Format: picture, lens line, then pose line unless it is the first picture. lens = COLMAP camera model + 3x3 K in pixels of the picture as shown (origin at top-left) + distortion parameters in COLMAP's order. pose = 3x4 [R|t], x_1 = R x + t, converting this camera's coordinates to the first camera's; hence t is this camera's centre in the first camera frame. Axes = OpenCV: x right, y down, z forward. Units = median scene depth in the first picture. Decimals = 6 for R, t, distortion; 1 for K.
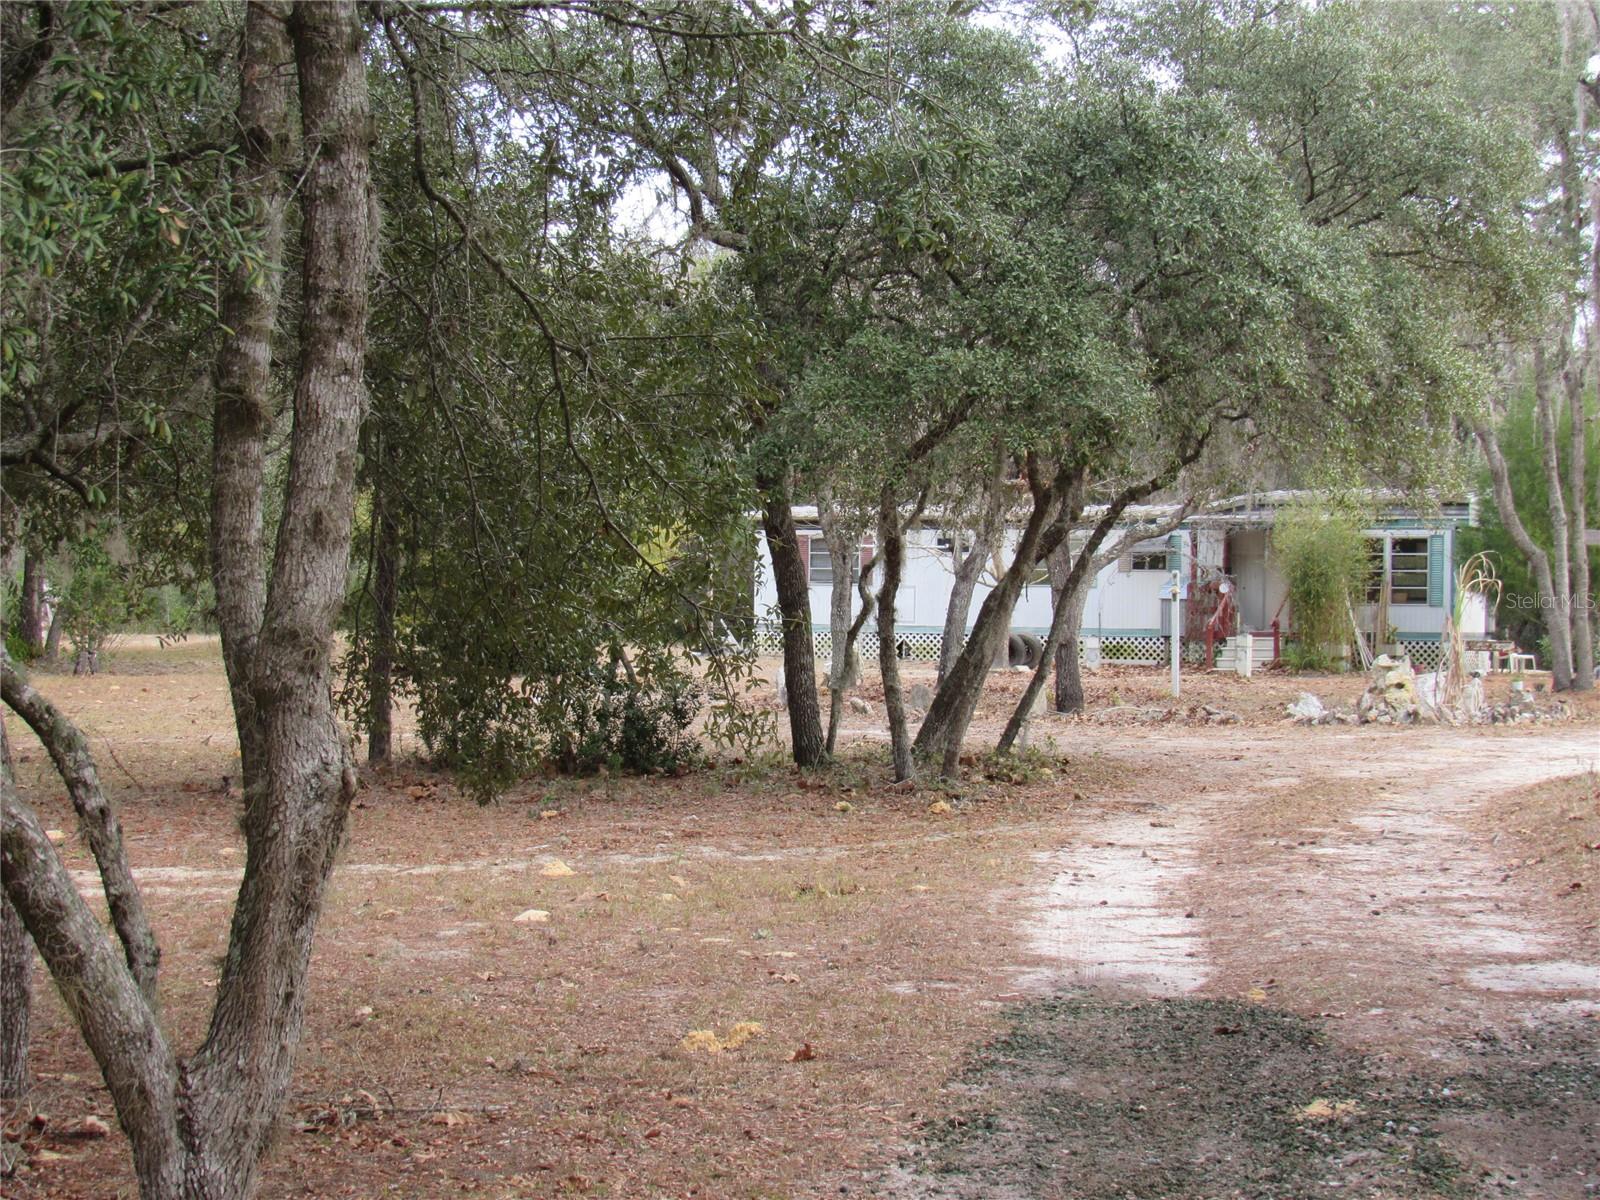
lens RADIAL K [[3036.3, 0, 800.2], [0, 3036.3, 599.2], [0, 0, 1]] dist [-0.108567, 0.000000]
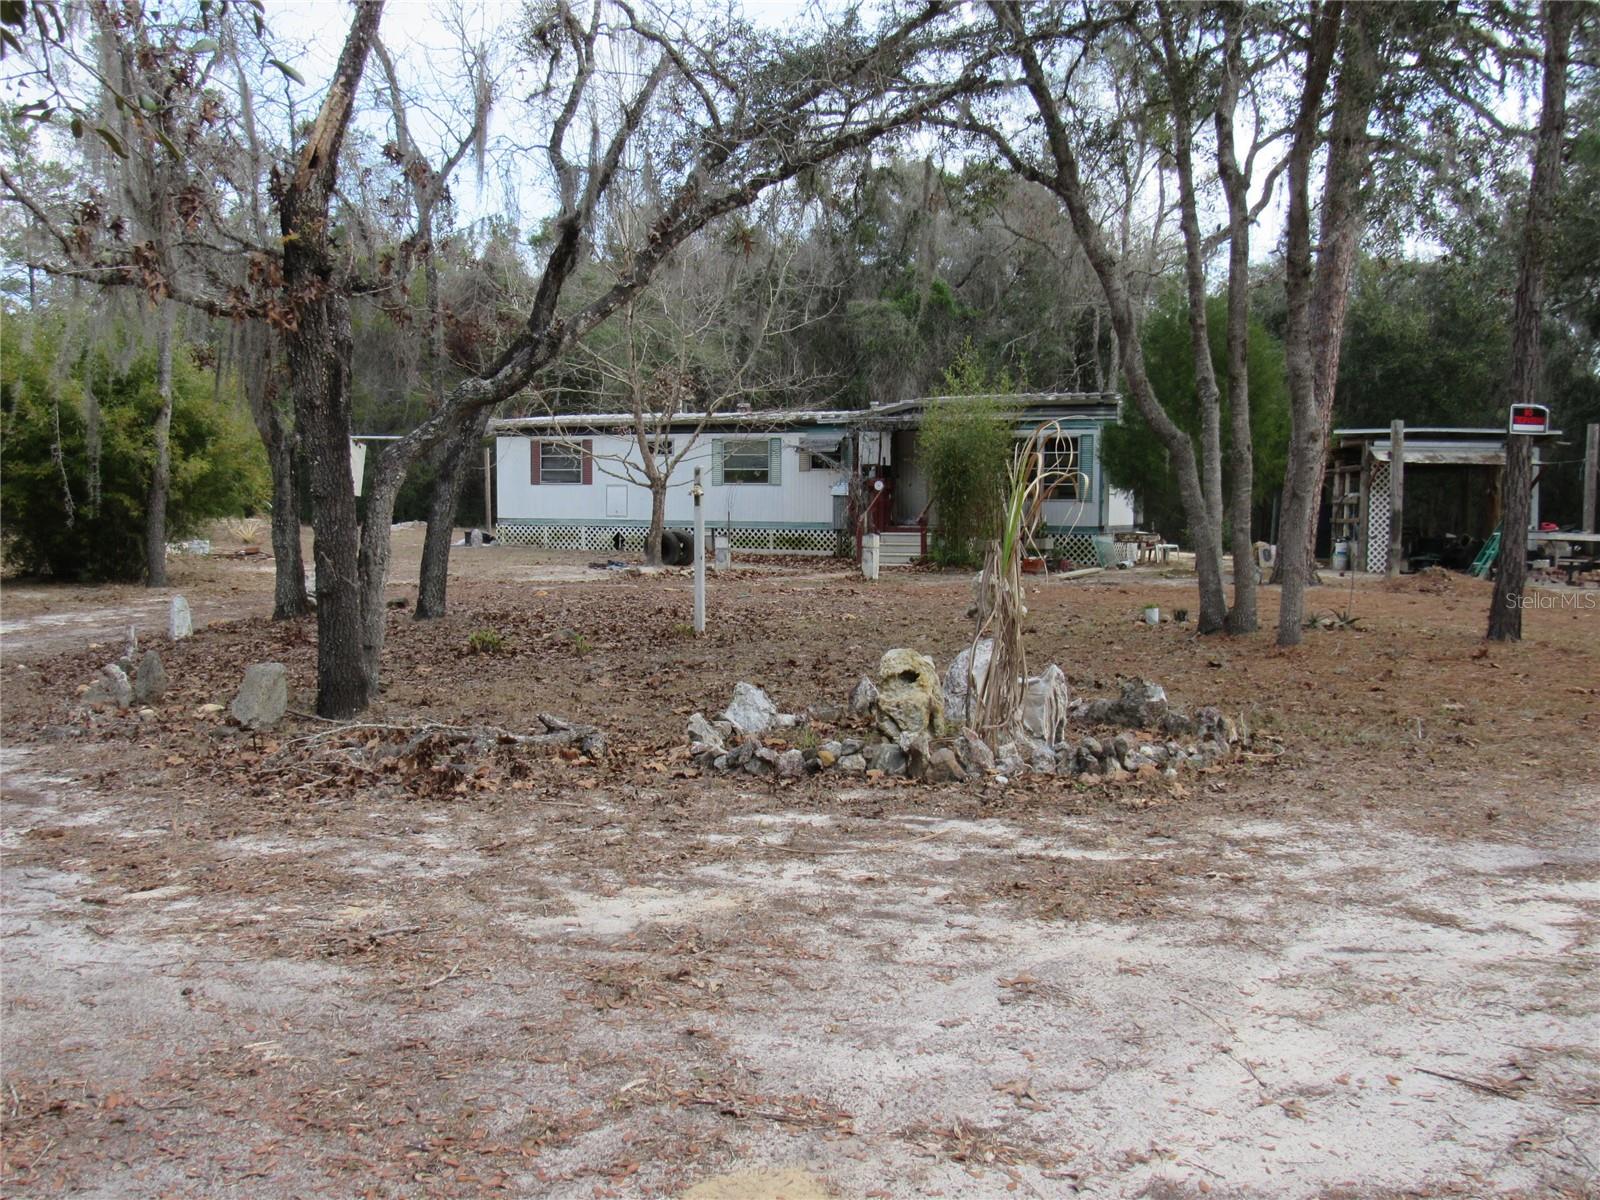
lens RADIAL K [[1592.7, 0, 799.2], [0, 1592.7, 600.7], [0, 0, 1]] dist [0.000990, 0.000000]
pose [[0.999992, -0.003356, 0.002204, 0.112554], [0.003195, 0.997581, 0.069444, -0.002273], [-0.002432, -0.069437, 0.997583, 0.455345]]
